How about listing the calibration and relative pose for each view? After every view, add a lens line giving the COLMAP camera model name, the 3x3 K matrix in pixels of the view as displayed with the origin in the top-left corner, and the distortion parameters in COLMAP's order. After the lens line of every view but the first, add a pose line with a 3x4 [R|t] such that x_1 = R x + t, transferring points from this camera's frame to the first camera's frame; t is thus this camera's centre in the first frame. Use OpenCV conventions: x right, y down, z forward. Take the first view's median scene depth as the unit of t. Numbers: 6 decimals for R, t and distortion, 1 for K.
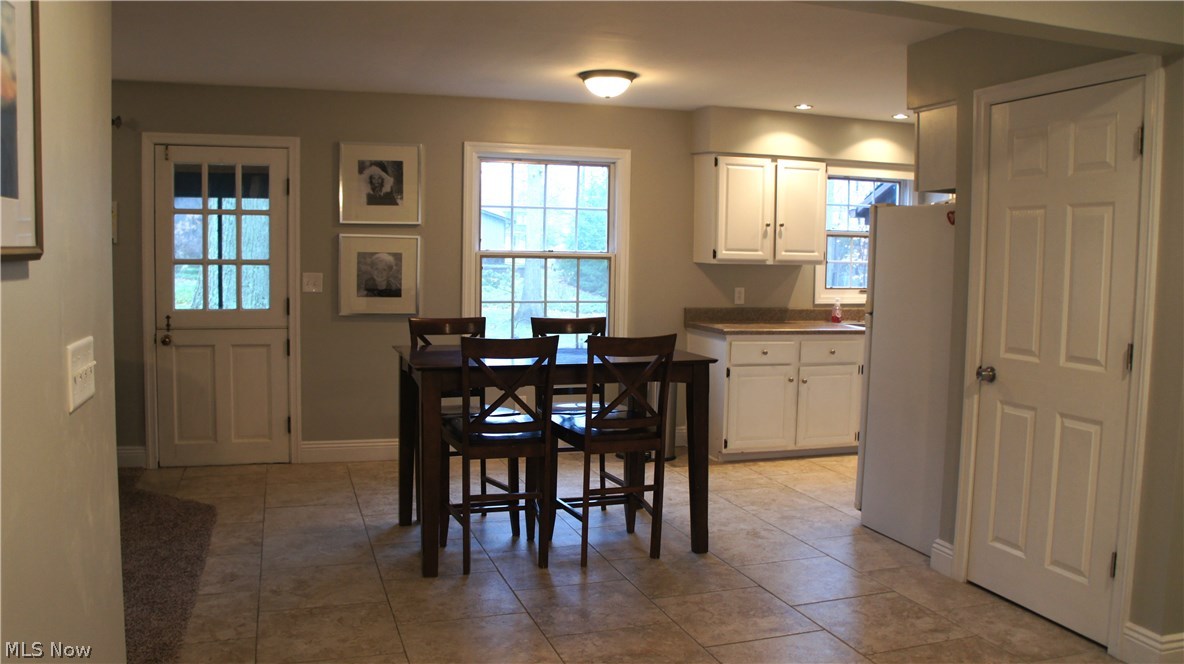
lens RADIAL K [[939.3, 0, 590.3], [0, 939.3, 325.0], [0, 0, 1]] dist [-0.176043, 0.128066]
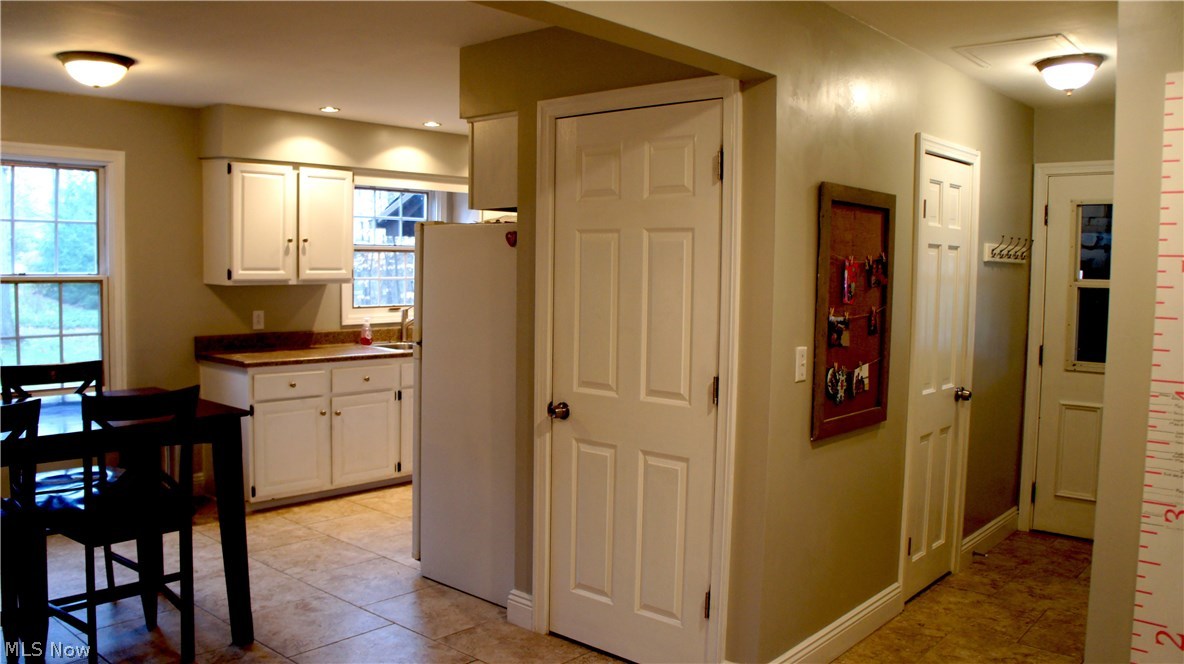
lens RADIAL K [[939.3, 0, 590.3], [0, 939.3, 325.0], [0, 0, 1]] dist [-0.176043, 0.128066]
pose [[0.864820, -0.037063, 0.500713, -0.007357], [0.038446, 0.999232, 0.007562, -0.030803], [-0.500608, 0.012710, 0.865581, 0.130924]]
